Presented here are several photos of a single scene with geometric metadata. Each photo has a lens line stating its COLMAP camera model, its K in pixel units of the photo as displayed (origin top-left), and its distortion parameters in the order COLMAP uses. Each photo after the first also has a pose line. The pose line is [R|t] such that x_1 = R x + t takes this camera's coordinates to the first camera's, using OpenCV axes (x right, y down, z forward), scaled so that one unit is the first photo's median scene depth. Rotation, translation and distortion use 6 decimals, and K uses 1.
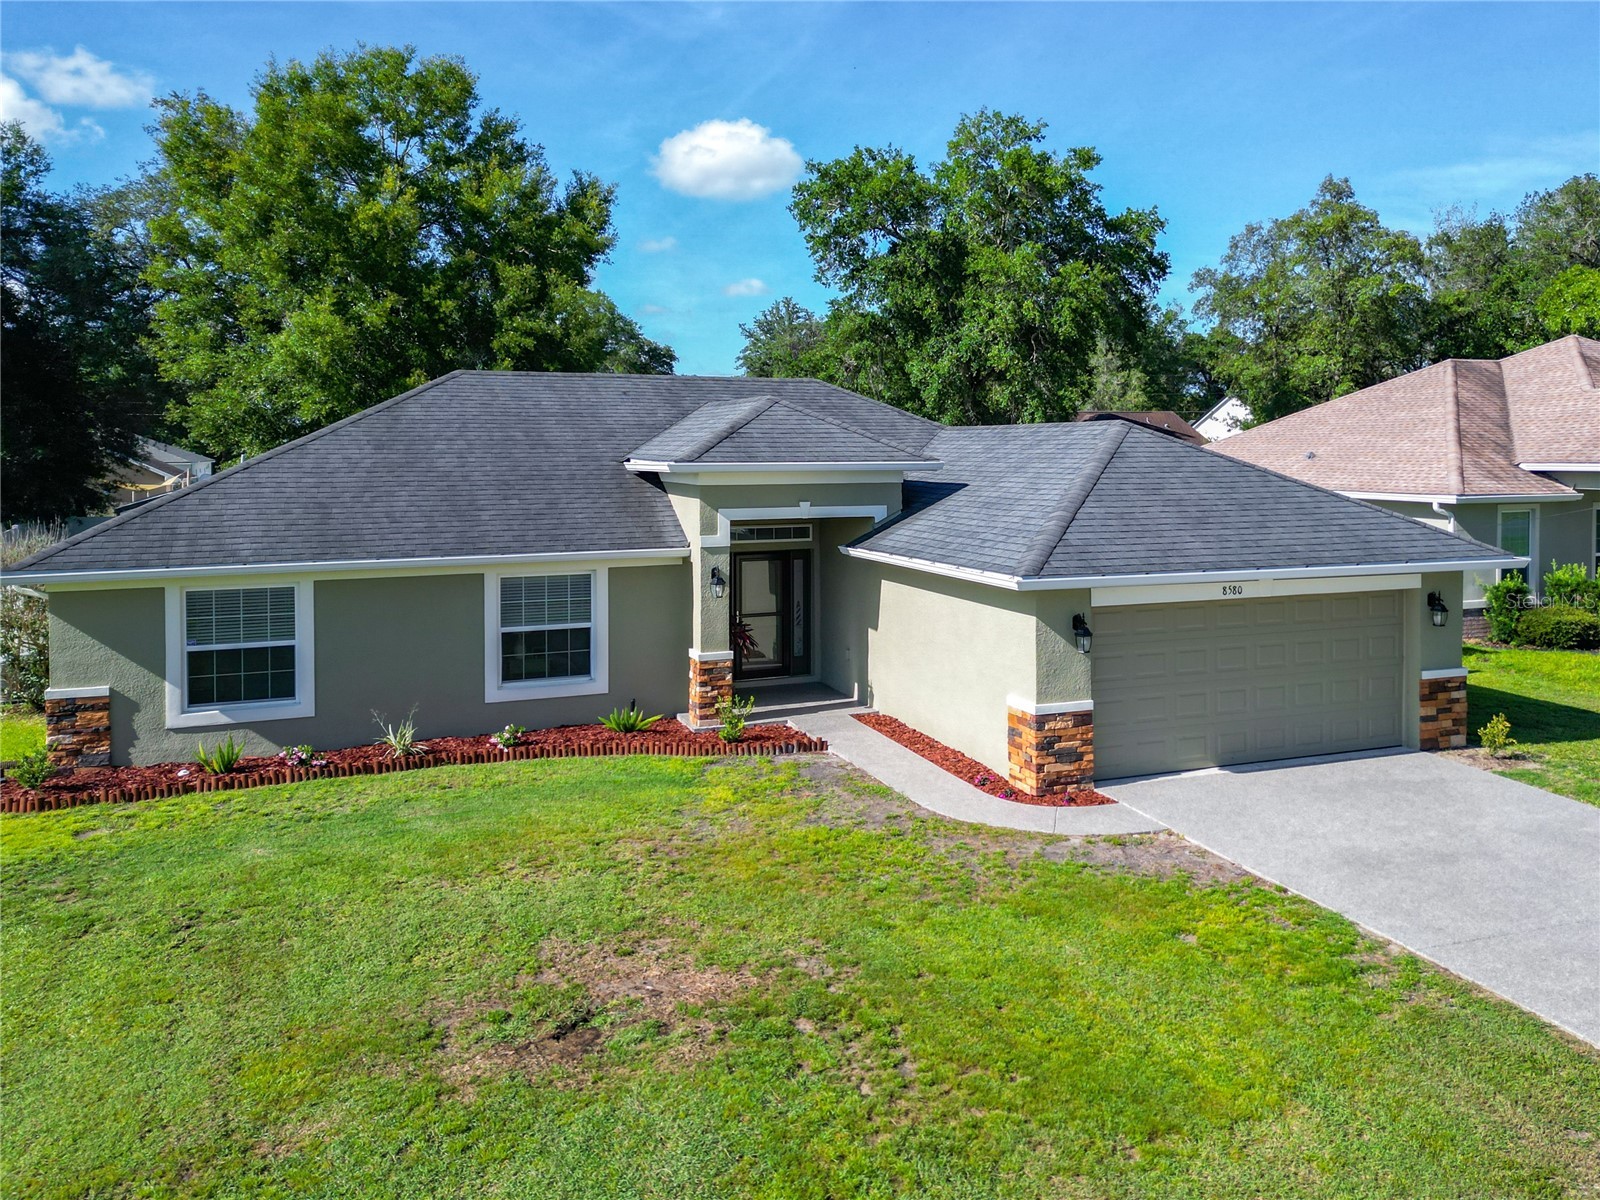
lens RADIAL K [[1316.0, 0, 919.1], [0, 1316.0, 466.6], [0, 0, 1]] dist [0.064723, -0.073942]
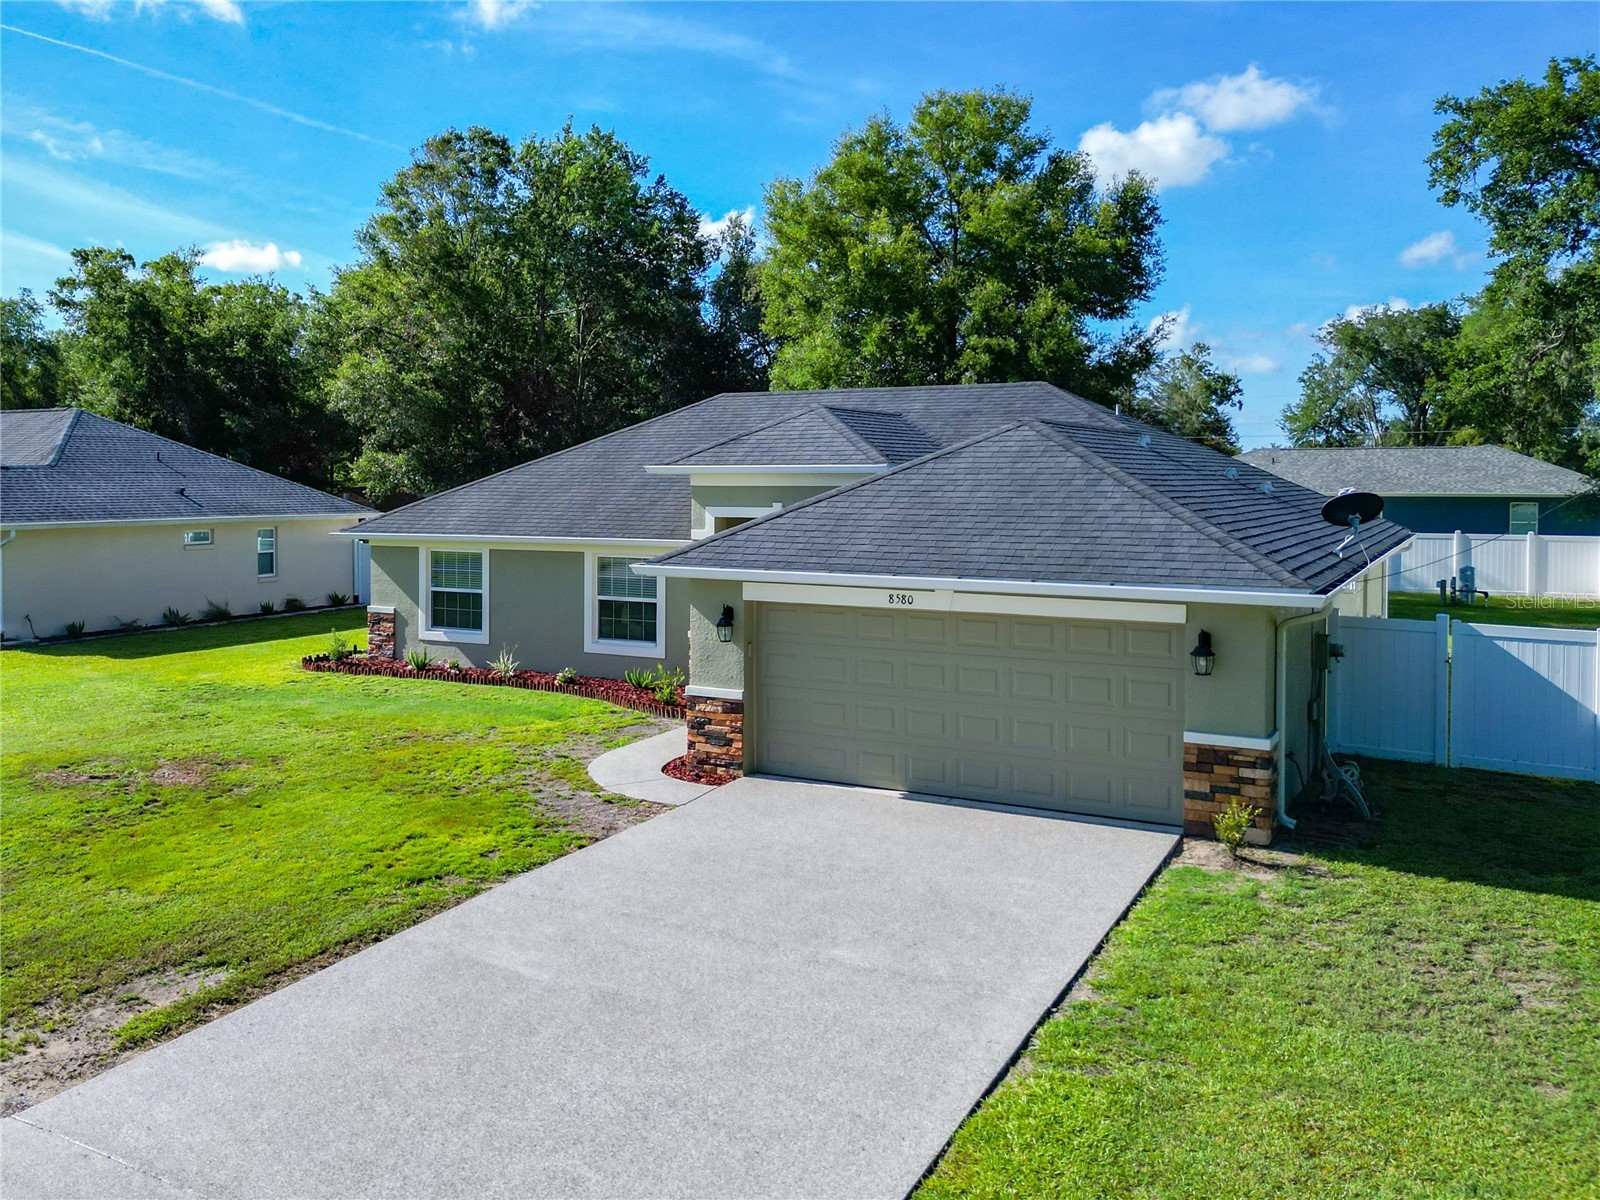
lens RADIAL K [[1403.3, 0, 615.3], [0, 1403.3, 521.8], [0, 0, 1]] dist [0.082053, -0.108714]
pose [[0.567659, 0.029487, -0.822735, 0.863565], [-0.013987, 0.999560, 0.026174, 0.015880], [0.823145, -0.003350, 0.567822, 0.262458]]
